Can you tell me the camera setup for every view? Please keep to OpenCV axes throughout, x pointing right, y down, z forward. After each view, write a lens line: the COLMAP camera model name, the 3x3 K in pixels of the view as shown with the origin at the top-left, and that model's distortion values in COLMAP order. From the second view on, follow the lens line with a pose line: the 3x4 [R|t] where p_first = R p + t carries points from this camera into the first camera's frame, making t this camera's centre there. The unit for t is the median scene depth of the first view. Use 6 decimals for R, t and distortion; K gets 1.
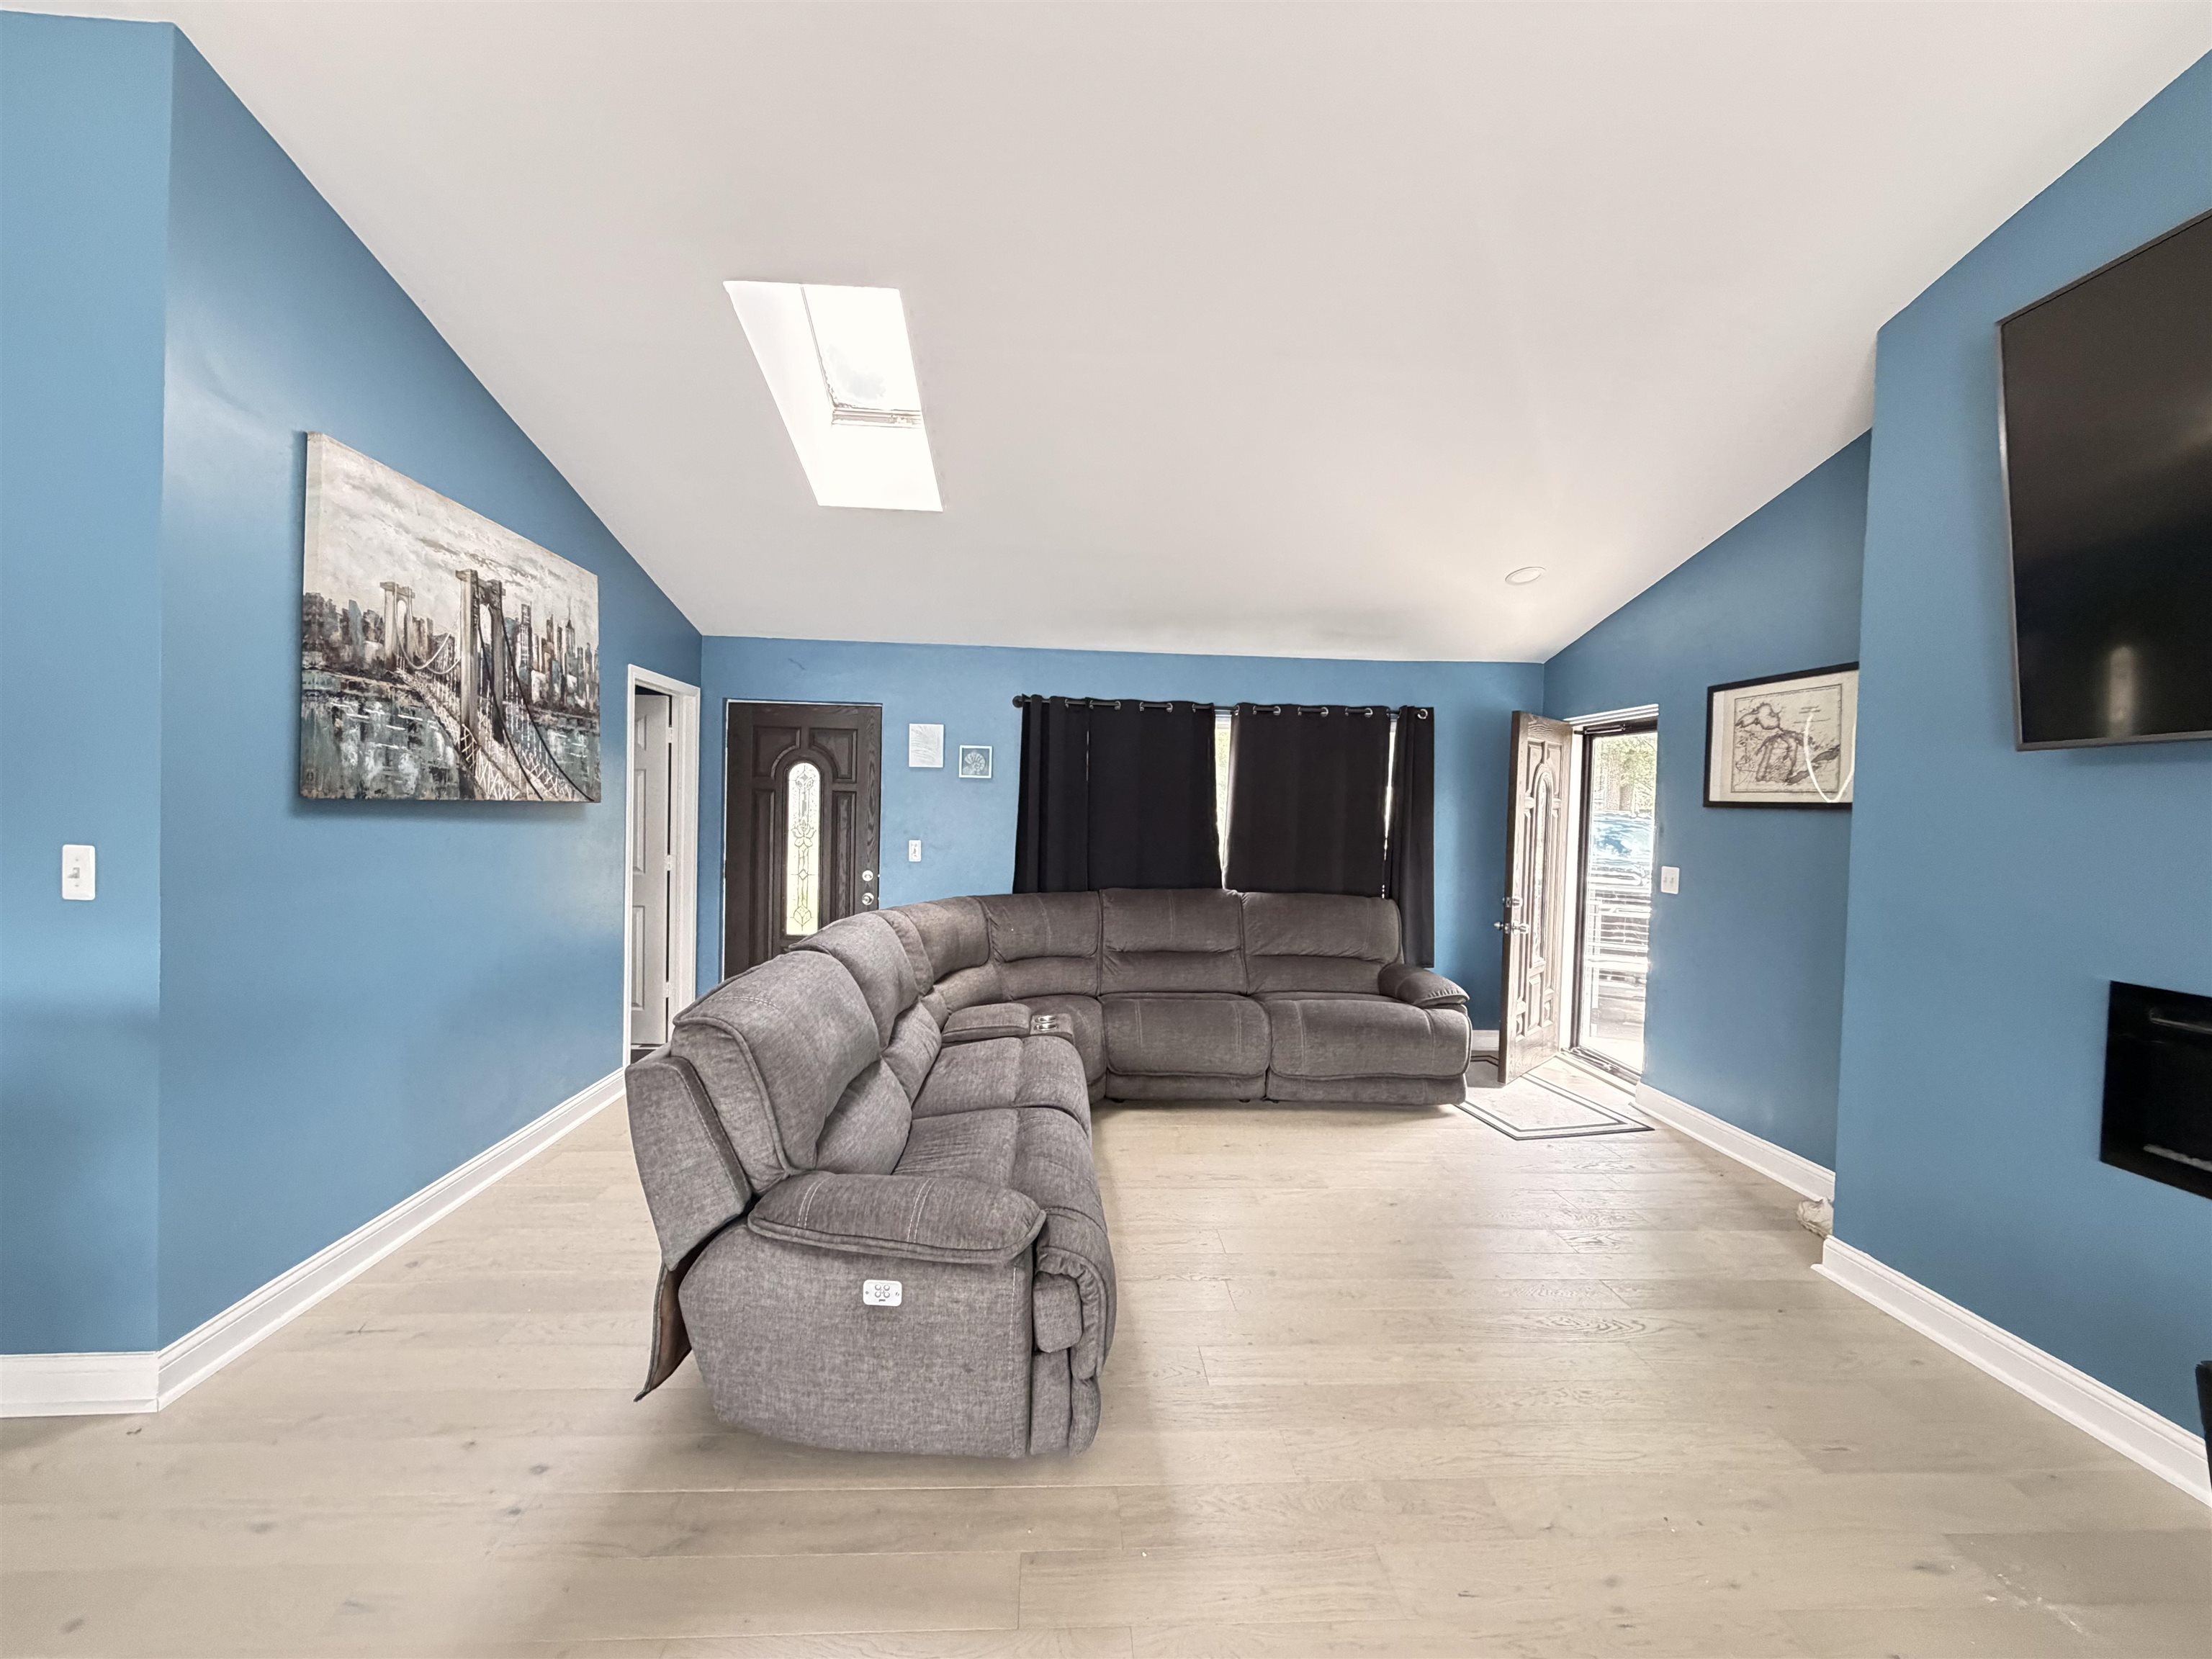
lens RADIAL K [[883.1, 0, 1102.8], [0, 883.1, 830.4], [0, 0, 1]] dist [-0.000193, 0.000325]
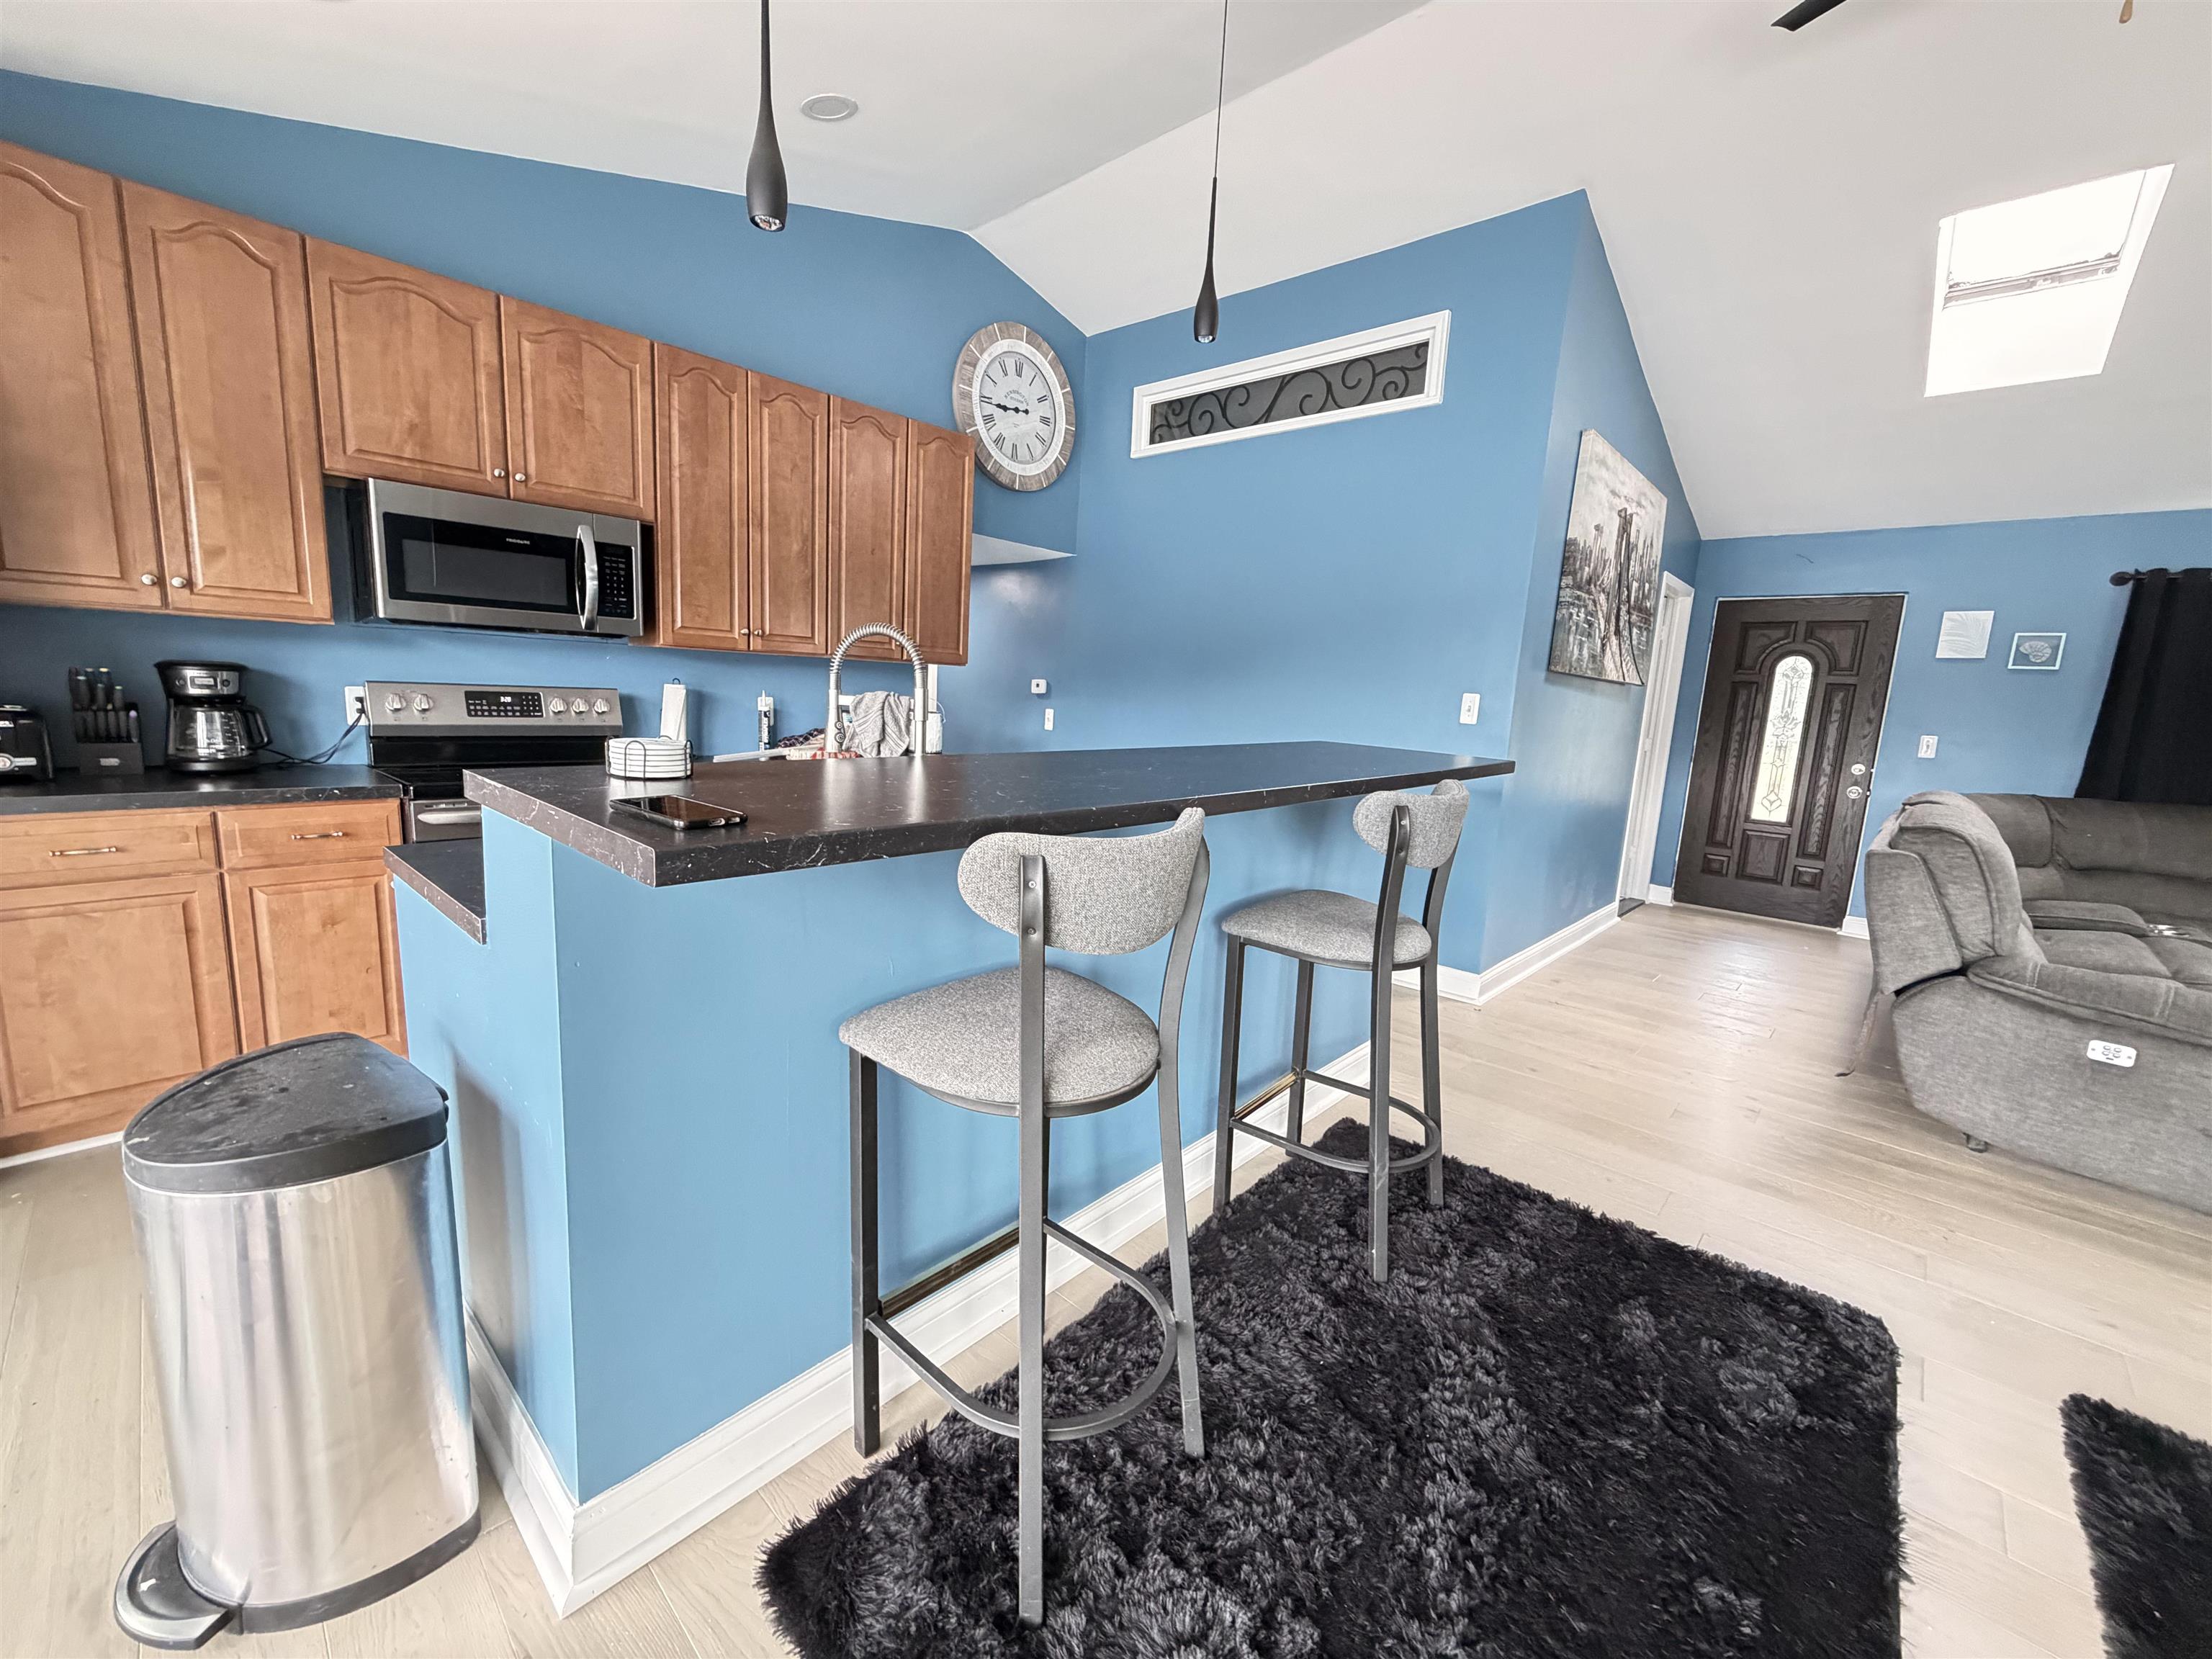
lens RADIAL K [[883.1, 0, 1101.0], [0, 883.1, 829.1], [0, 0, 1]] dist [-0.000193, 0.000325]
pose [[0.687705, 0.122499, -0.715581, -0.188939], [-0.053038, 0.991505, 0.118763, 0.064910], [0.724050, -0.043721, 0.688360, -0.453884]]
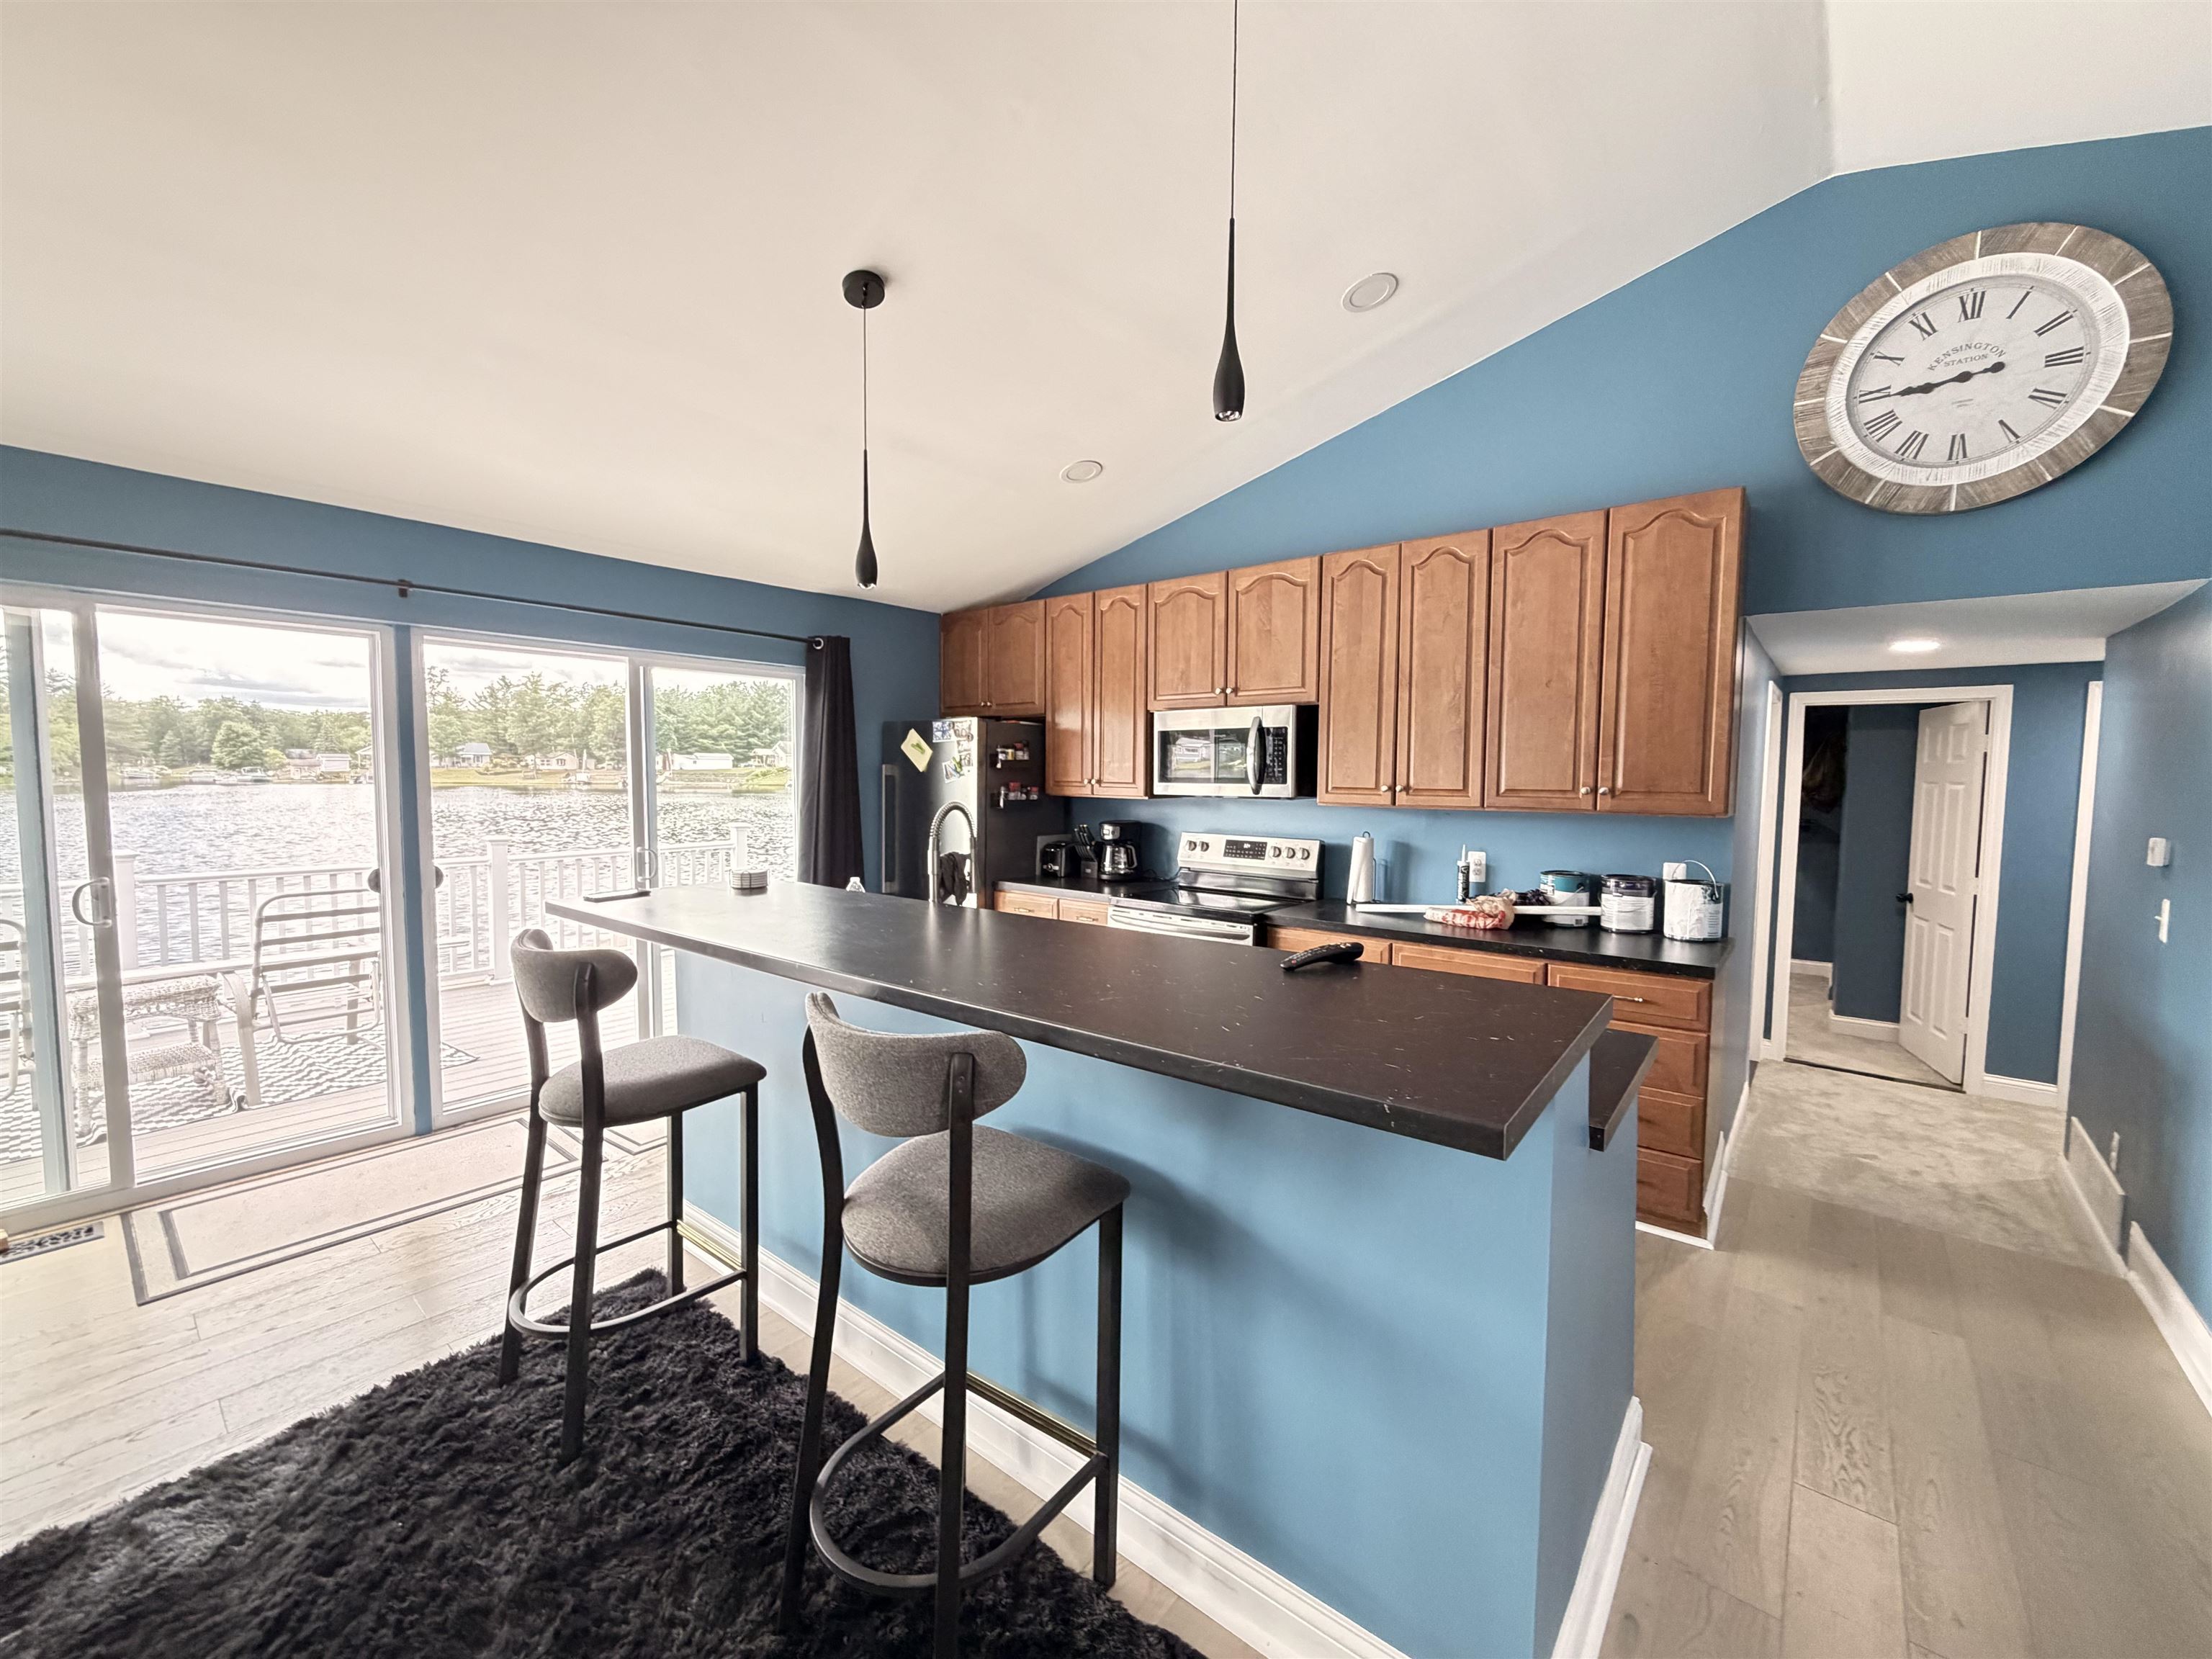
lens RADIAL K [[883.1, 0, 1099.3], [0, 883.1, 828.5], [0, 0, 1]] dist [-0.000193, 0.000325]
pose [[-0.683715, 0.012039, -0.729649, -0.227528], [-0.049560, 0.996789, 0.062887, -0.012929], [0.728064, 0.079159, -0.680924, 0.359133]]
